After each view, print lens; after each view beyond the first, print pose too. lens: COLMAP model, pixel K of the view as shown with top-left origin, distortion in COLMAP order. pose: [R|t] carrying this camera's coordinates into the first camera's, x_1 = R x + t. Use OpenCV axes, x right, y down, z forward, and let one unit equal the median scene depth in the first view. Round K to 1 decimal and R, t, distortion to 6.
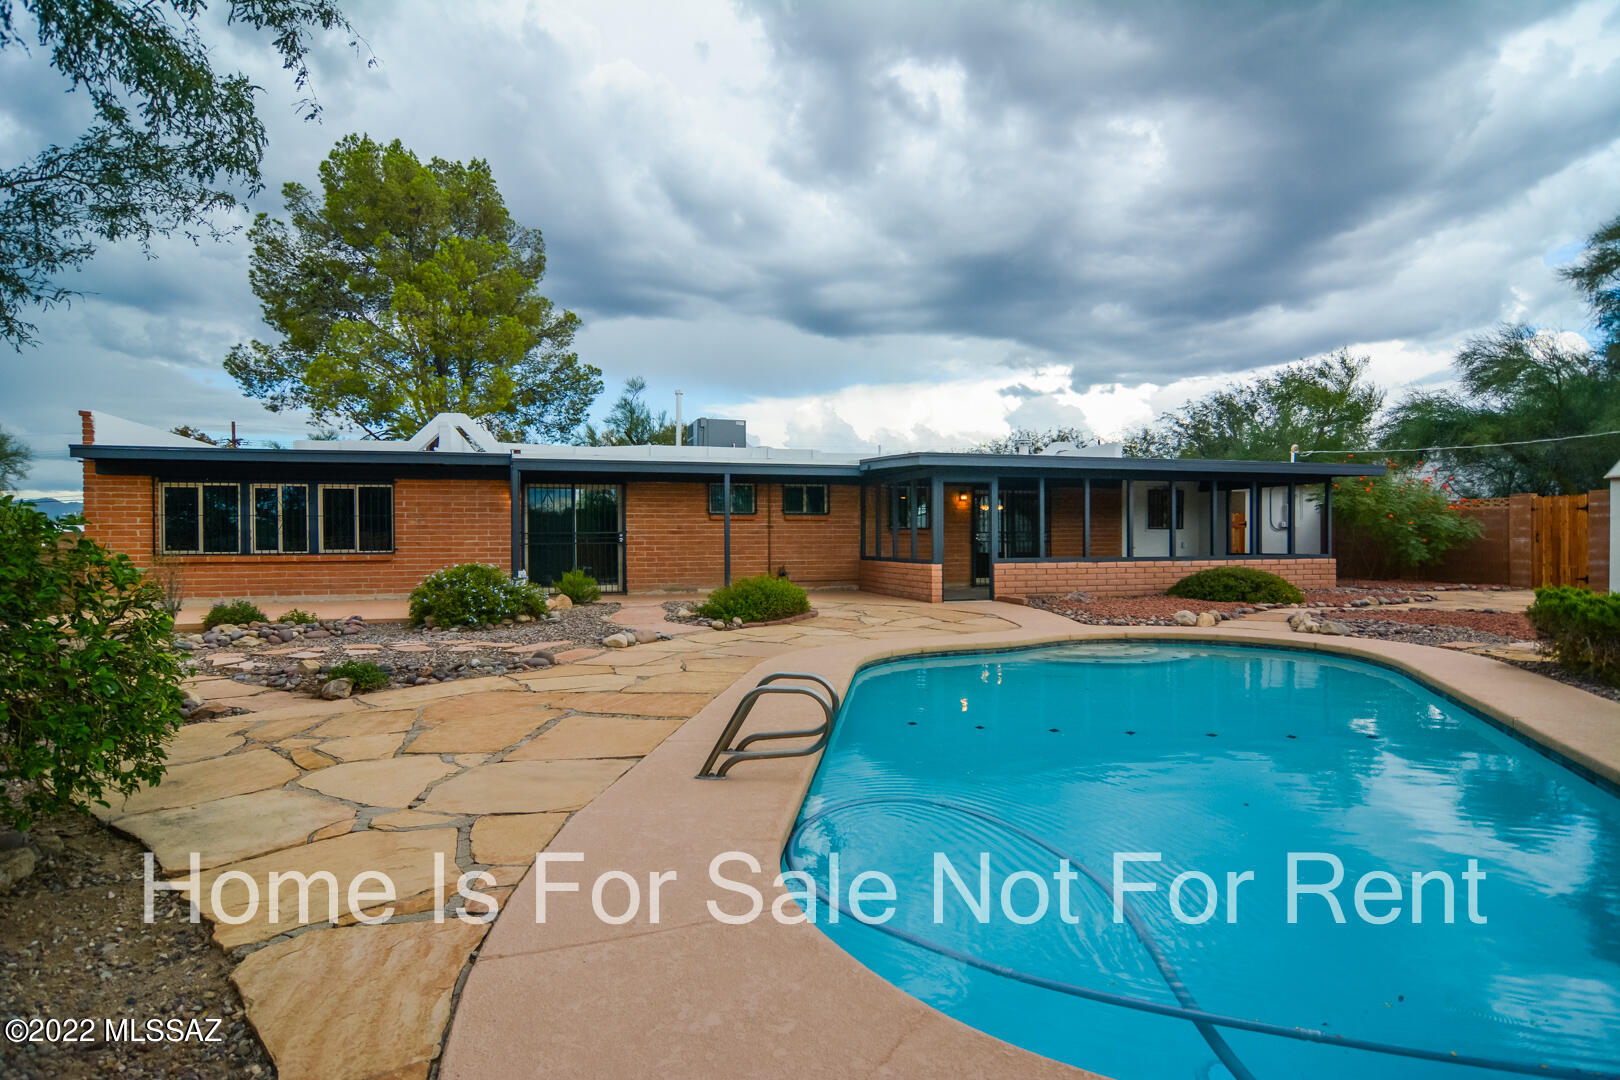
lens RADIAL K [[873.0, 0, 808.9], [0, 873.0, 535.8], [0, 0, 1]] dist [-0.009770, -0.007503]
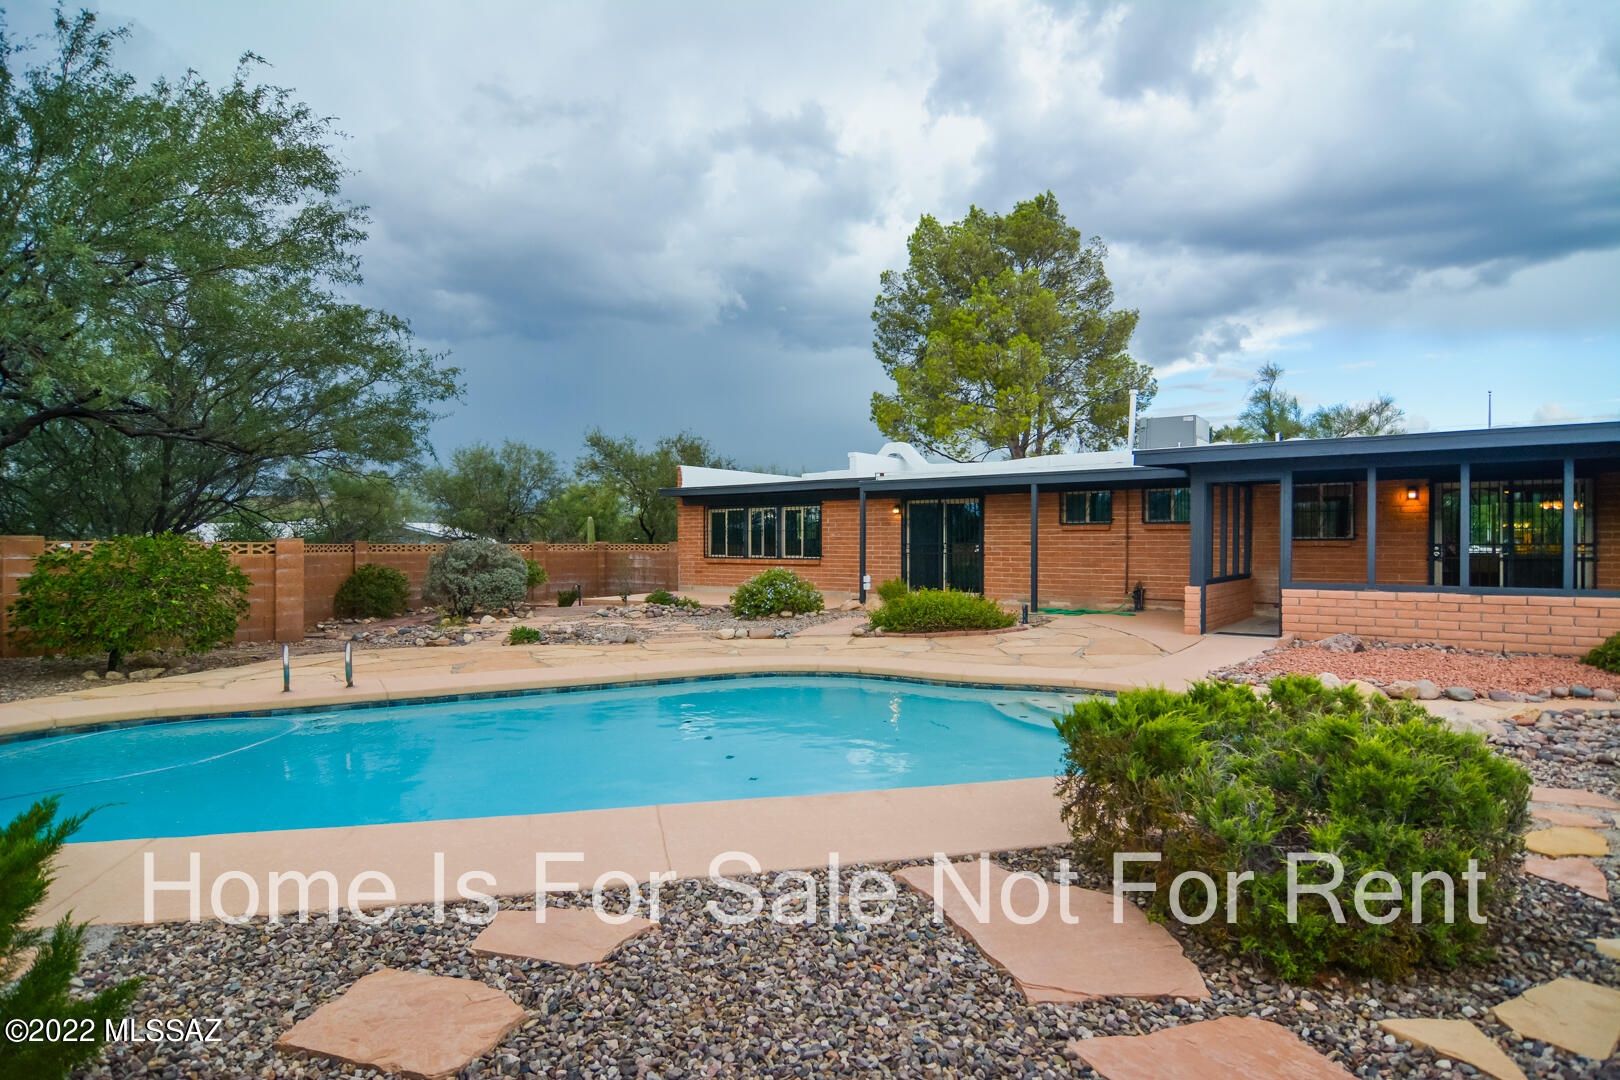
lens RADIAL K [[873.0, 0, 809.2], [0, 873.0, 544.6], [0, 0, 1]] dist [-0.009770, -0.007503]
pose [[0.579867, 0.005626, -0.814692, 0.516922], [-0.000950, 0.999980, 0.006229, -0.008684], [0.814710, -0.002838, 0.579861, 0.223521]]
